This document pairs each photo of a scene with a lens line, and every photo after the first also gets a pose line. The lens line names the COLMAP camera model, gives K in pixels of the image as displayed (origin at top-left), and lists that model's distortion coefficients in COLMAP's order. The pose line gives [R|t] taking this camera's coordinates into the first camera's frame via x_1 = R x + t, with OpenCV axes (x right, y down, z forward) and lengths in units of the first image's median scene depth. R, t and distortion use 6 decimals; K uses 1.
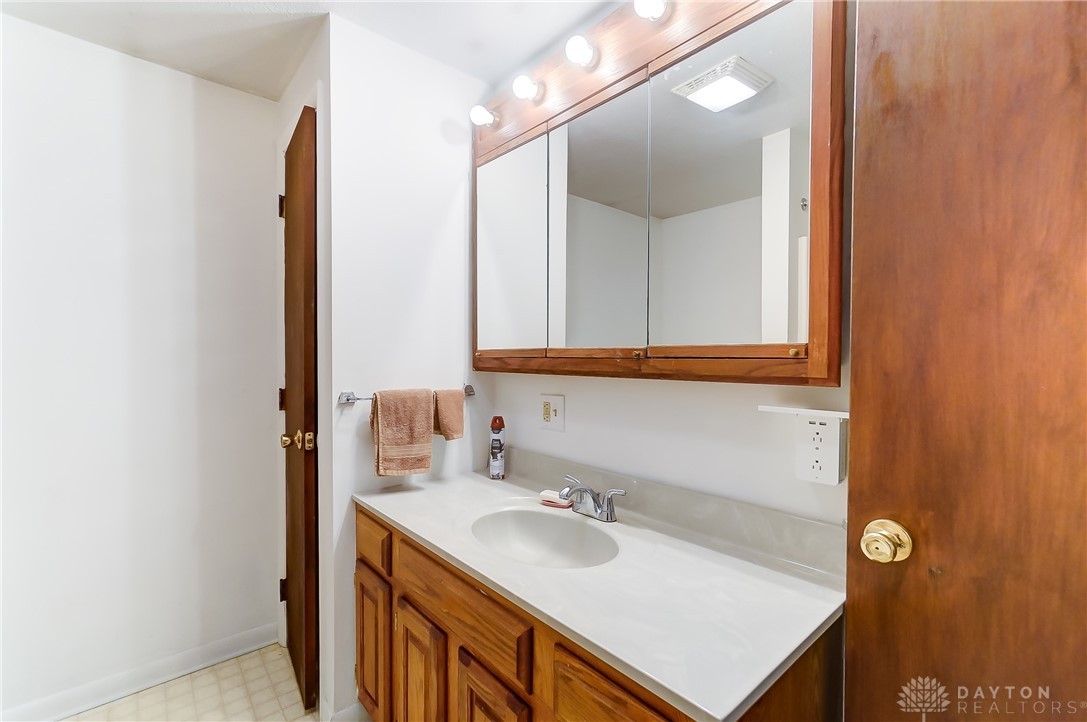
lens RADIAL K [[481.7, 0, 525.7], [0, 481.7, 362.5], [0, 0, 1]] dist [0.002294, 0.000766]
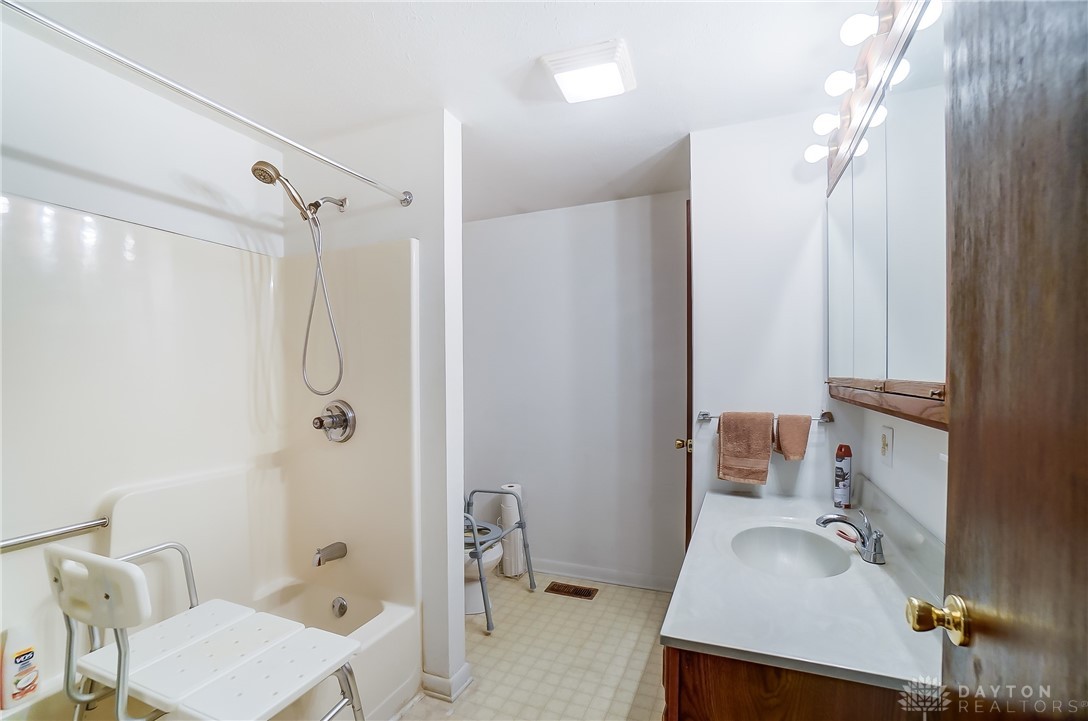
lens RADIAL K [[498.5, 0, 544.4], [0, 498.5, 378.7], [0, 0, 1]] dist [0.000412, 0.000131]
pose [[0.475235, 0.000488, -0.879859, 0.597895], [0.006451, 0.999971, 0.004039, -0.035557], [0.879835, -0.007595, 0.475218, -0.033563]]
